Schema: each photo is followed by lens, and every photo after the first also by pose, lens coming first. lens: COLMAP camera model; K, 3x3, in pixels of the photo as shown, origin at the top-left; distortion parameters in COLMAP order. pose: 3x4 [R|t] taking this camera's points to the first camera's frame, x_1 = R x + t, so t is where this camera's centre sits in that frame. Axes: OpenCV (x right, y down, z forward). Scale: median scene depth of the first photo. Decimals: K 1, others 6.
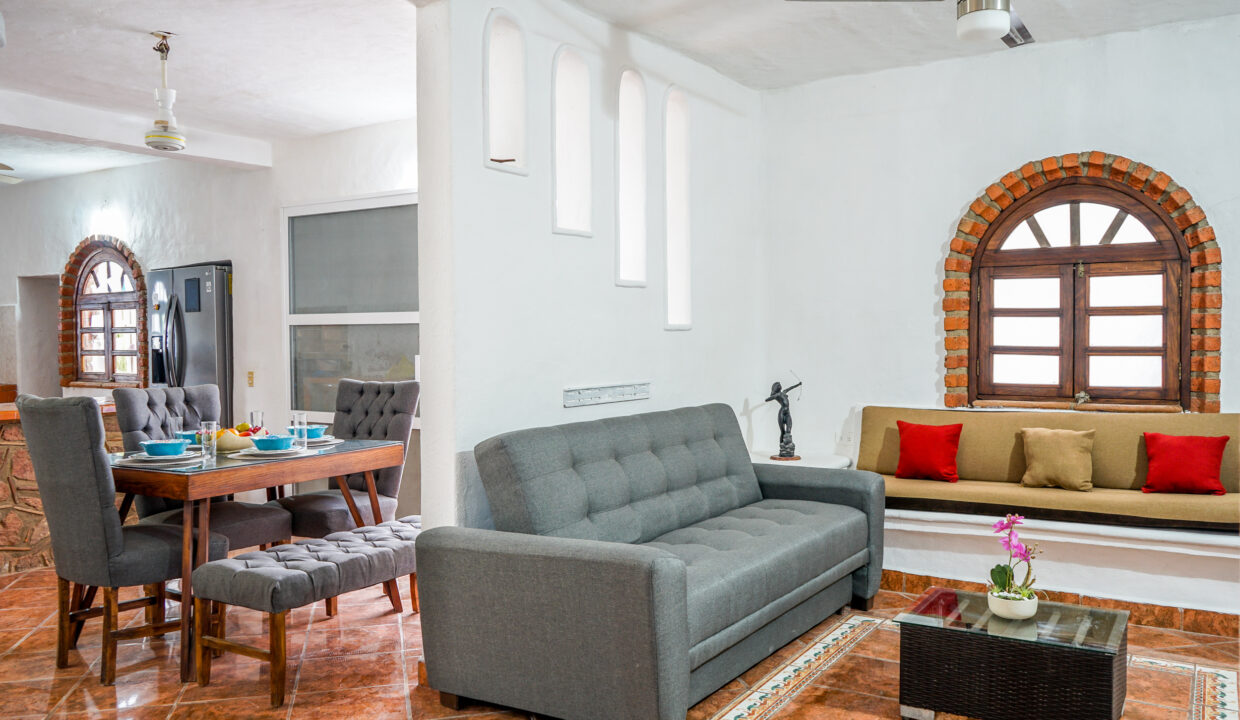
lens RADIAL K [[990.9, 0, 620.0], [0, 990.9, 360.0], [0, 0, 1]] dist [-0.001048, 0.009581]
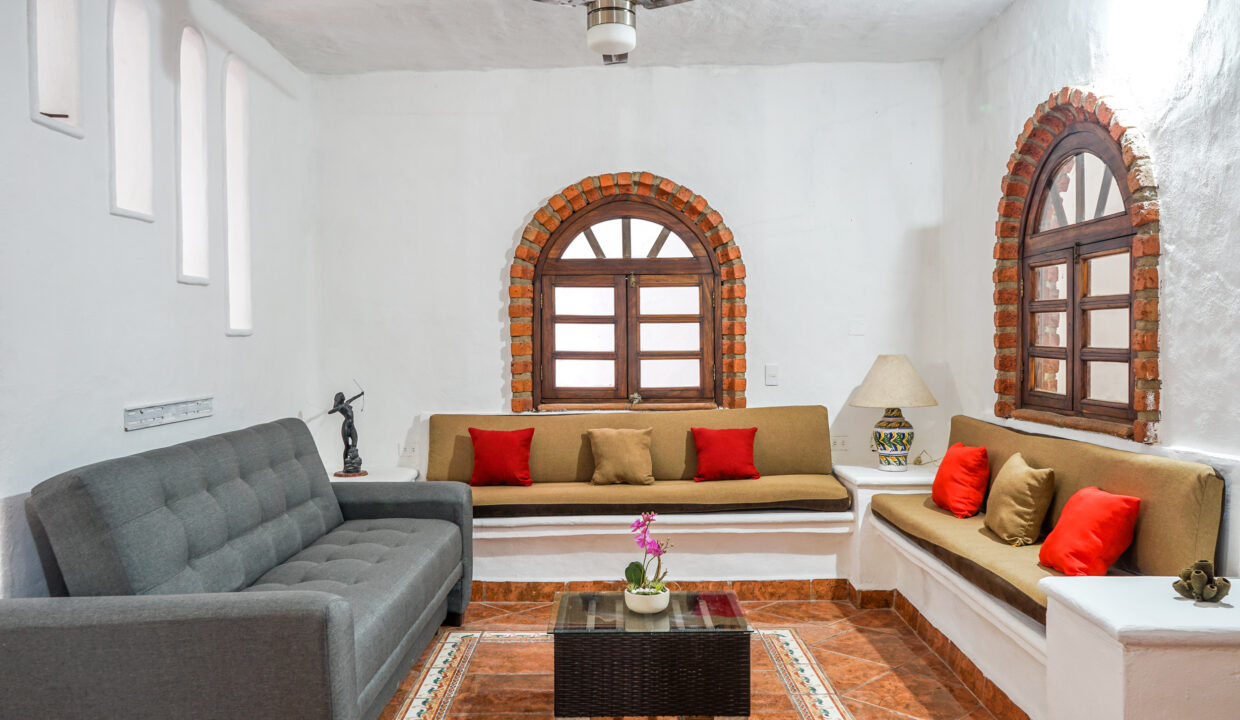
lens RADIAL K [[990.9, 0, 620.0], [0, 990.9, 360.0], [0, 0, 1]] dist [-0.001048, 0.009581]
pose [[0.850420, -0.012017, 0.525968, -0.123686], [0.016134, 0.999865, -0.003242, -0.000808], [-0.525858, 0.011243, 0.850498, 0.092745]]
